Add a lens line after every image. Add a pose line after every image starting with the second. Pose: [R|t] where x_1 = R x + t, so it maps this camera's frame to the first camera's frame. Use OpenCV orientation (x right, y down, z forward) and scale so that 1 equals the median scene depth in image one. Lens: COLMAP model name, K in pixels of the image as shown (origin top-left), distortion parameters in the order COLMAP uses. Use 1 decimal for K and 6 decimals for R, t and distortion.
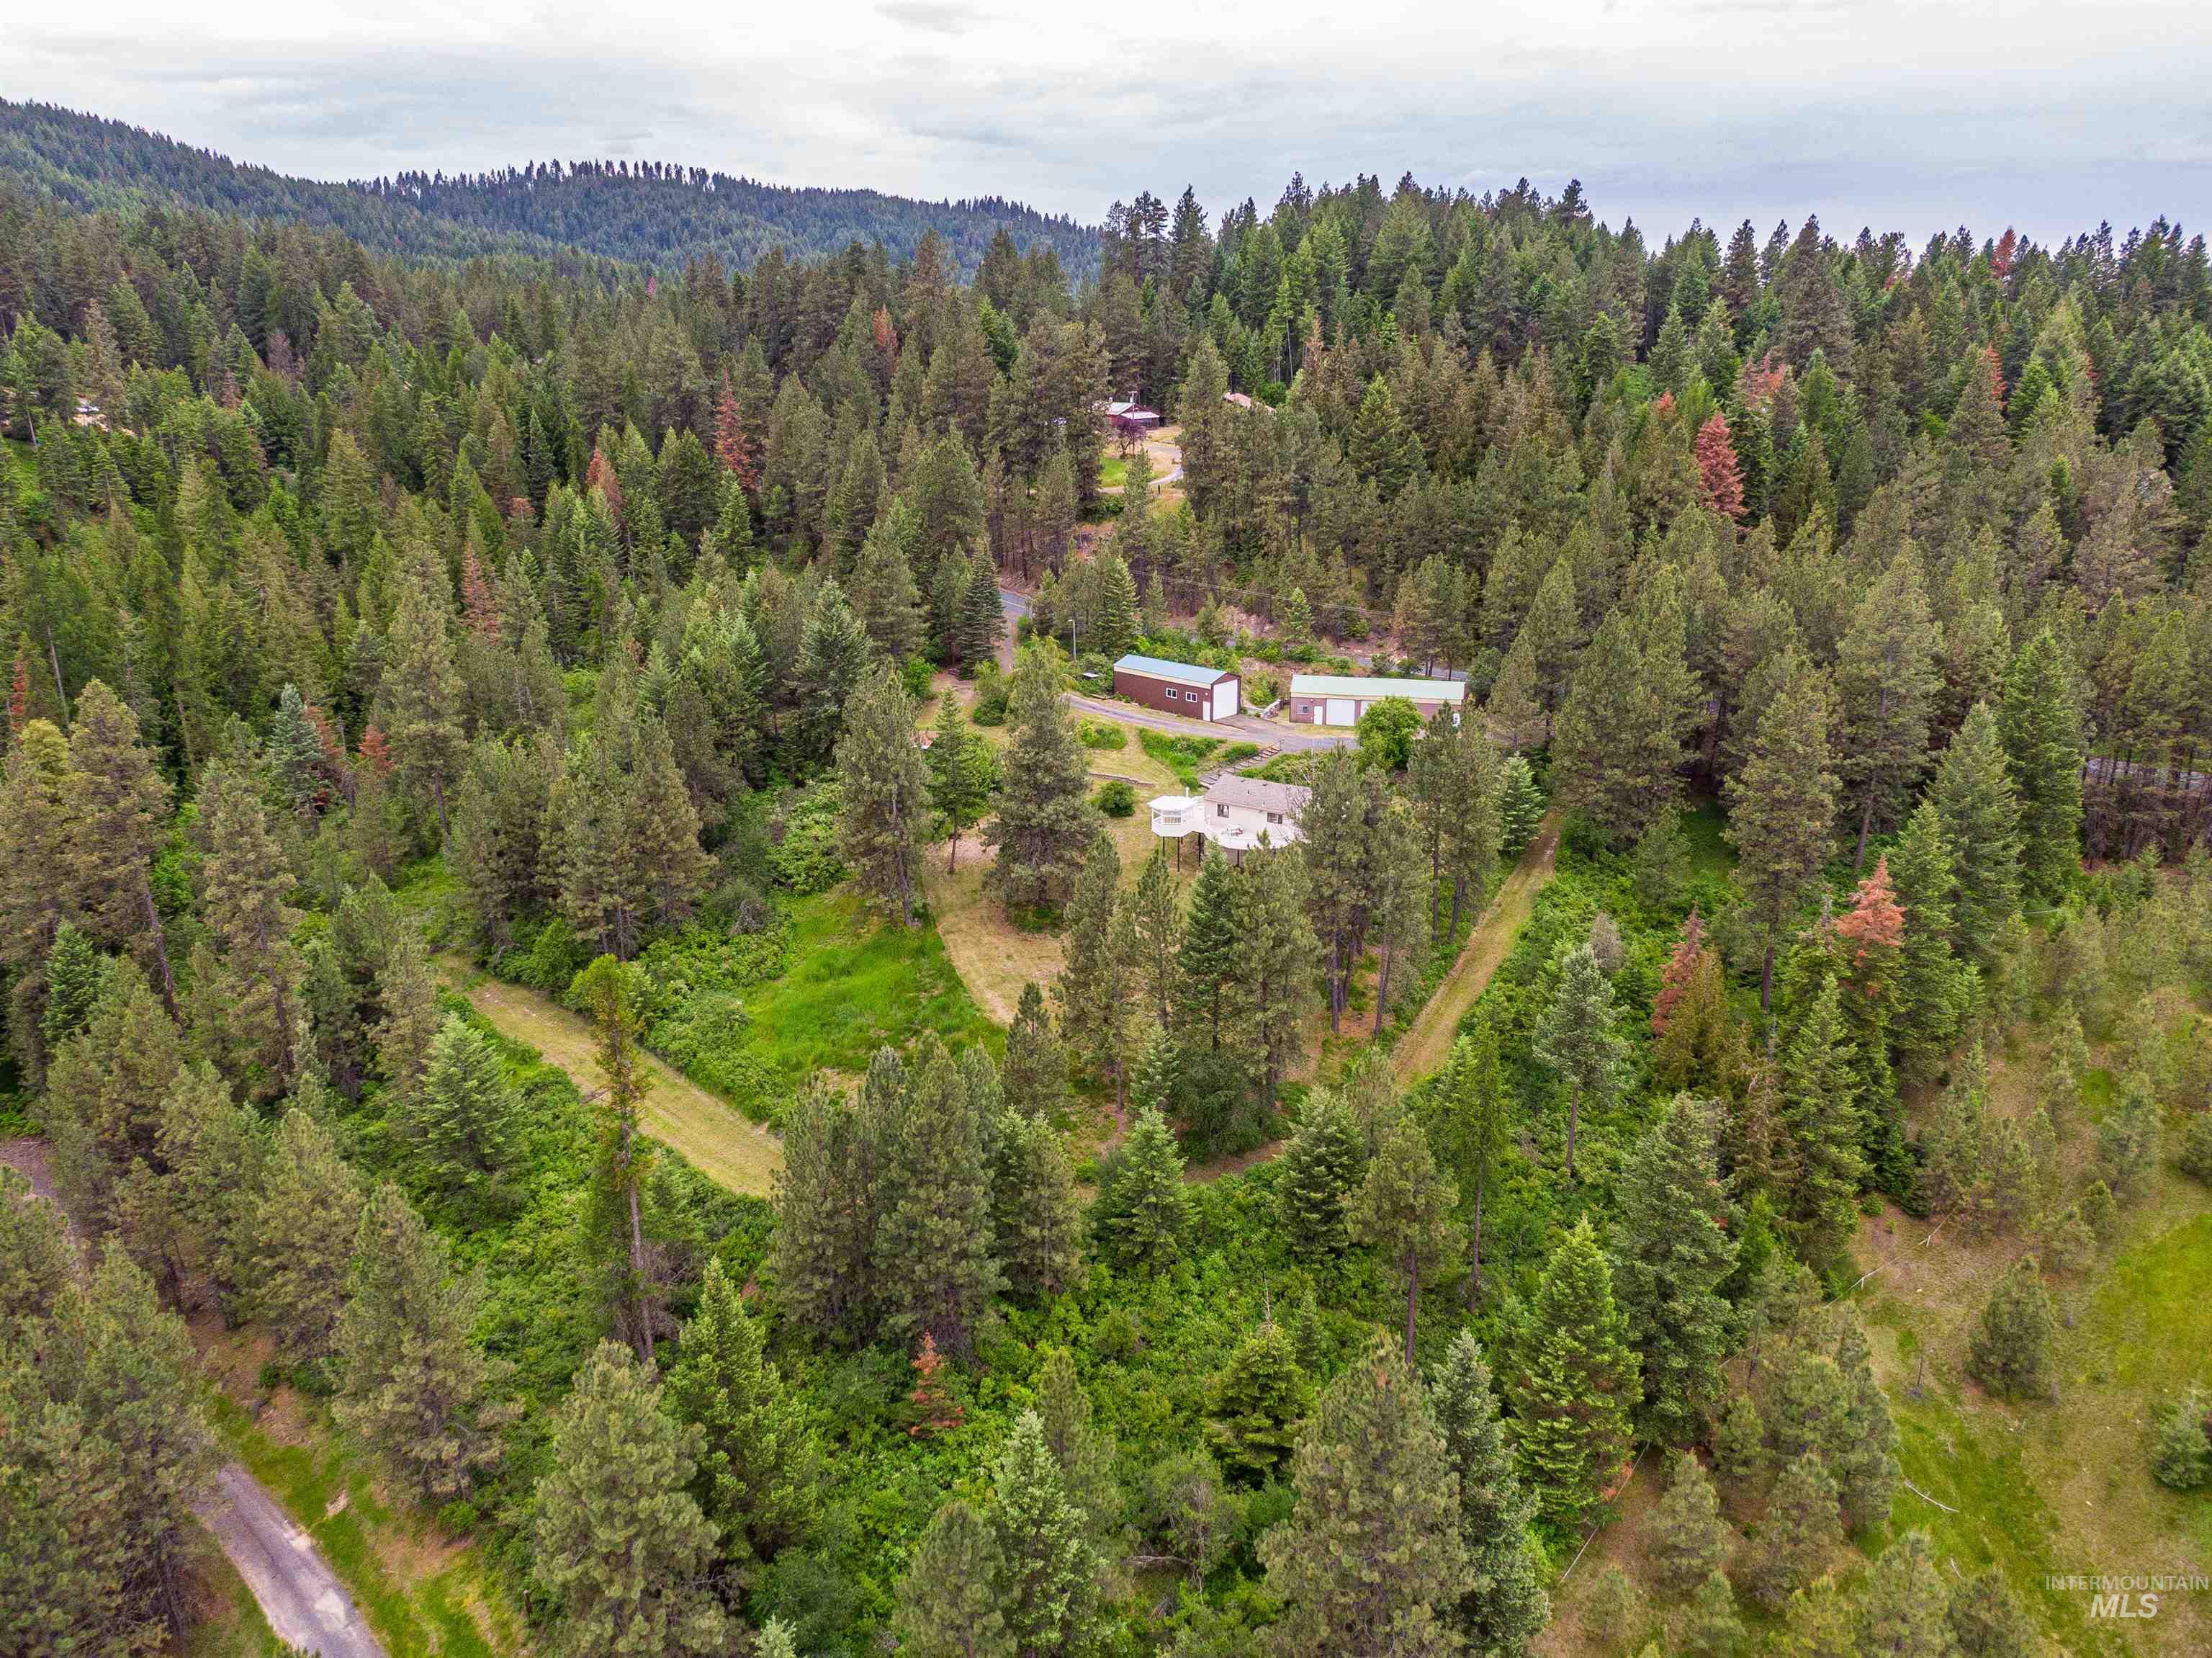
lens RADIAL K [[1563.9, 0, 1106.0], [0, 1563.9, 829.0], [0, 0, 1]] dist [0.047545, -0.076800]
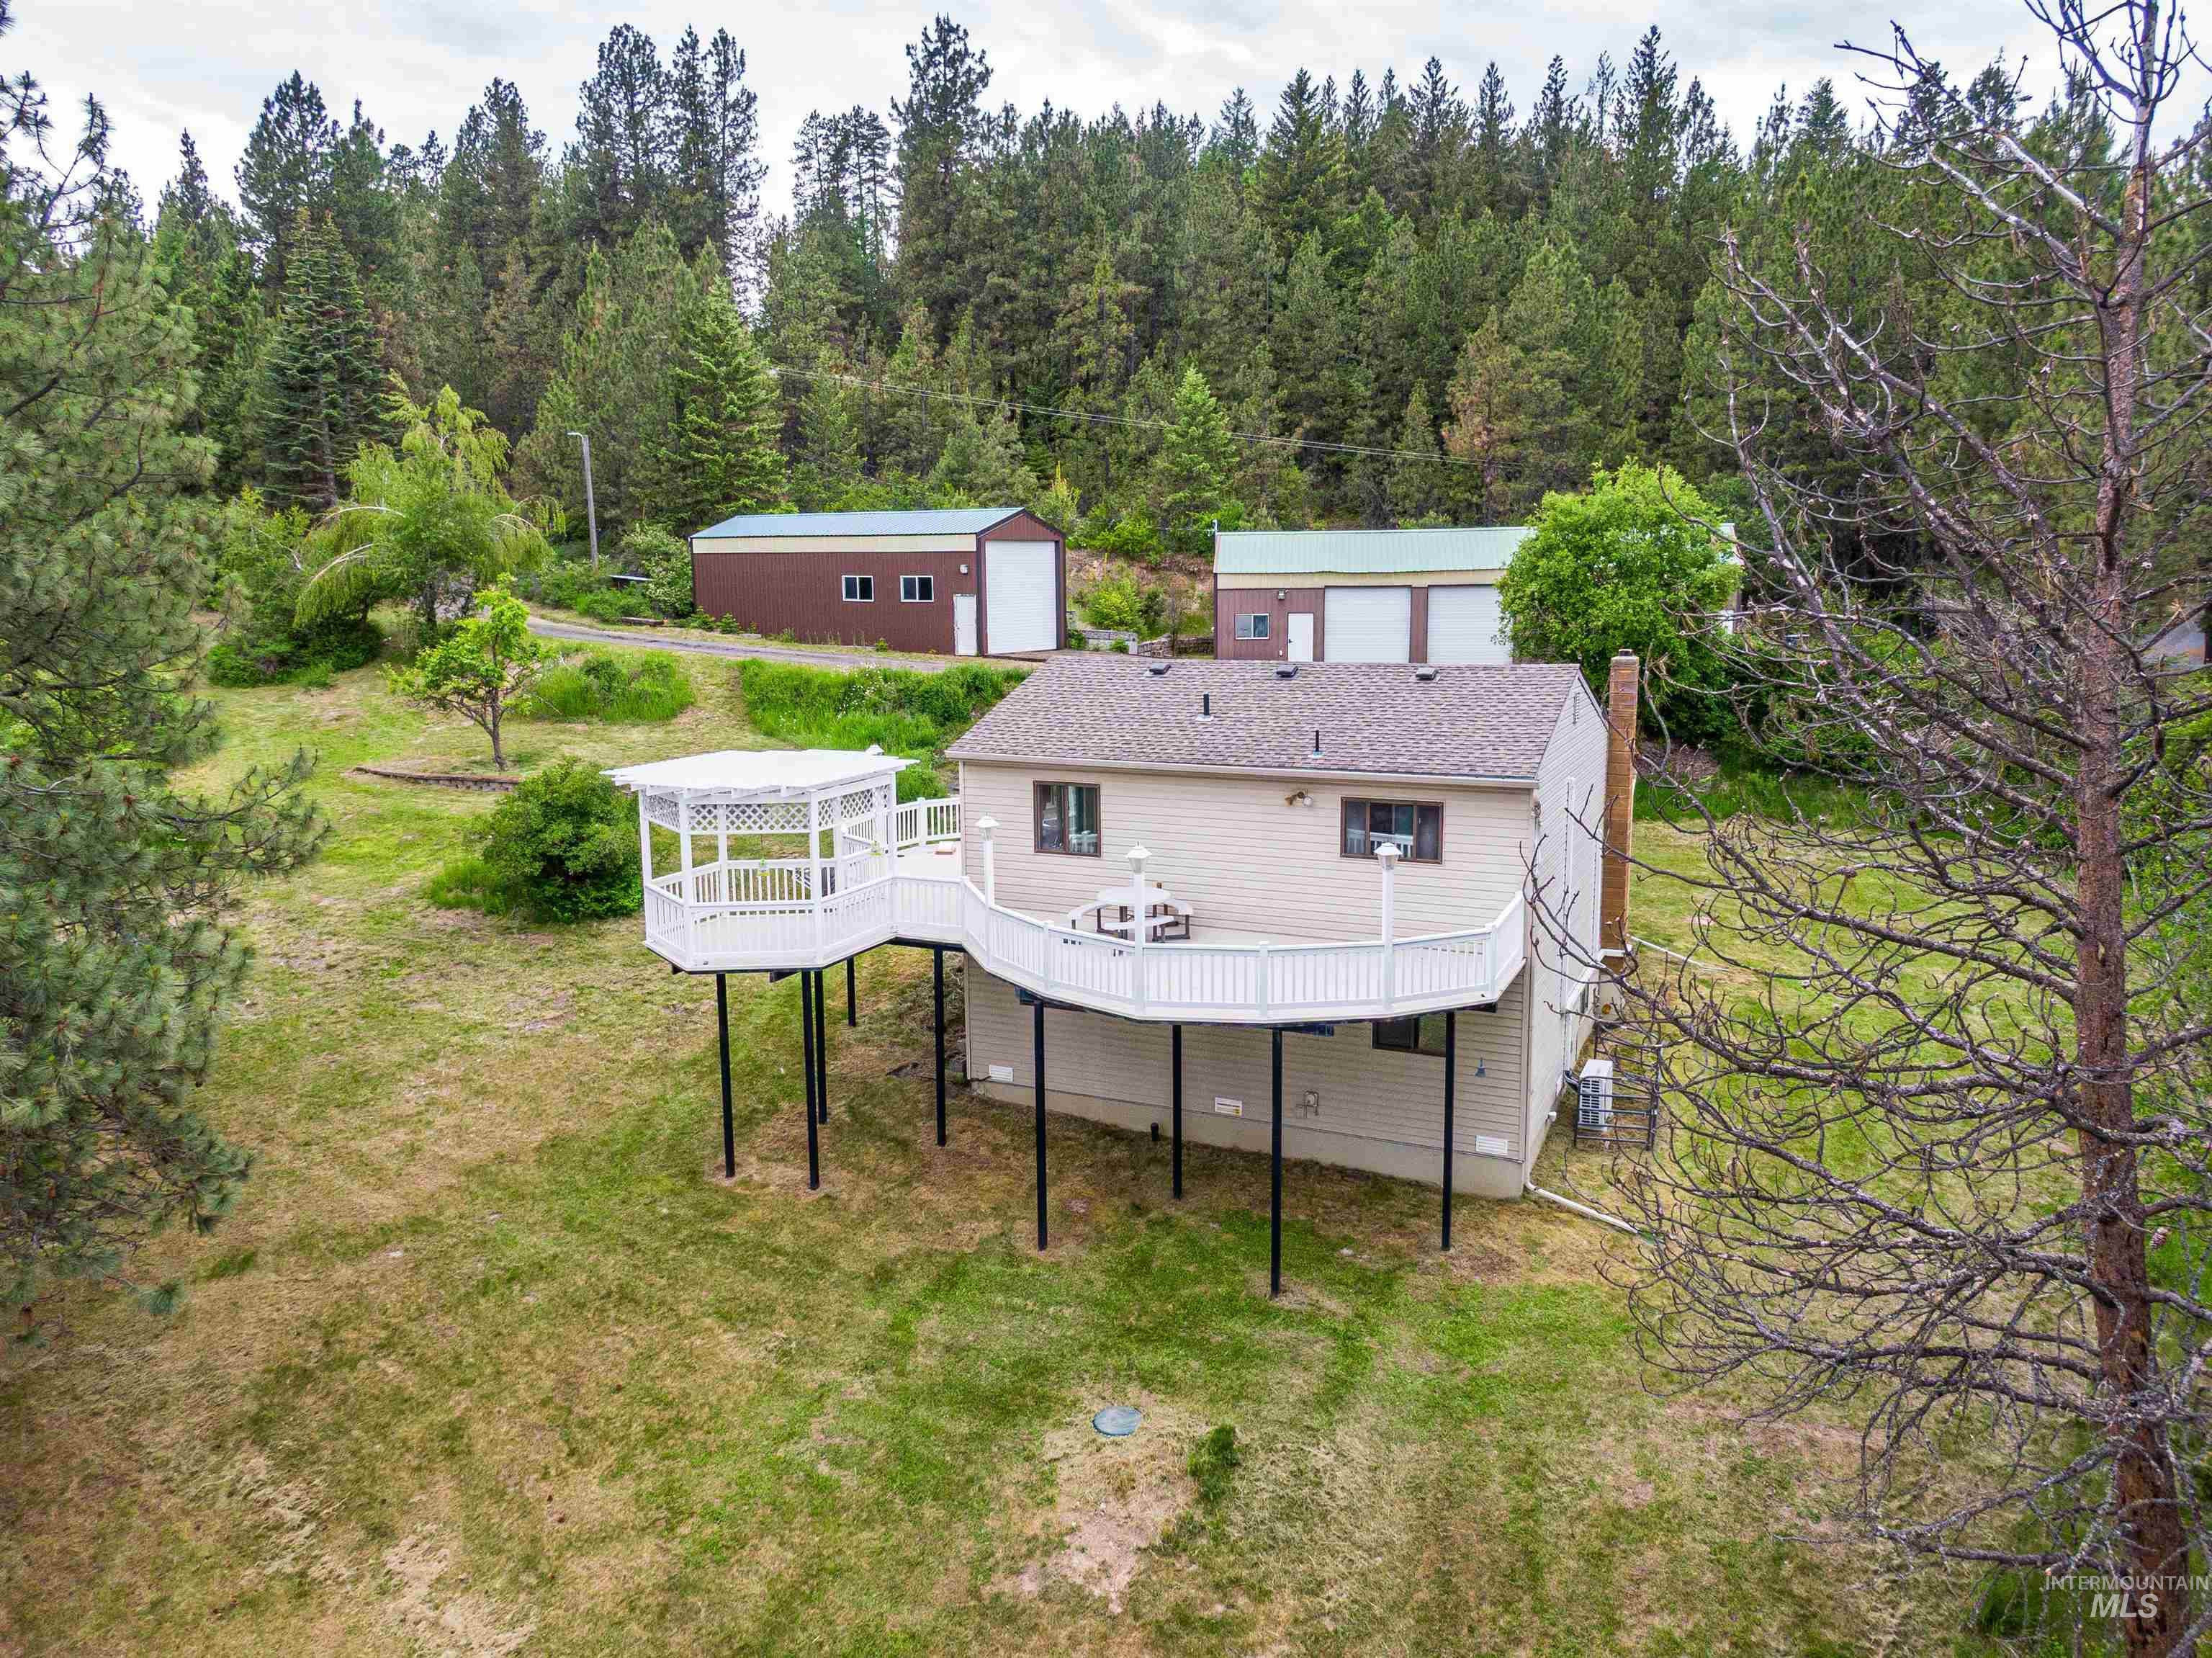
lens RADIAL K [[1563.9, 0, 1106.0], [0, 1563.9, 829.0], [0, 0, 1]] dist [0.047545, -0.076800]
pose [[0.988806, -0.027134, 0.146718, 0.044676], [0.048032, 0.988868, -0.140828, 0.011874], [-0.141264, 0.146299, 0.979102, 0.686420]]
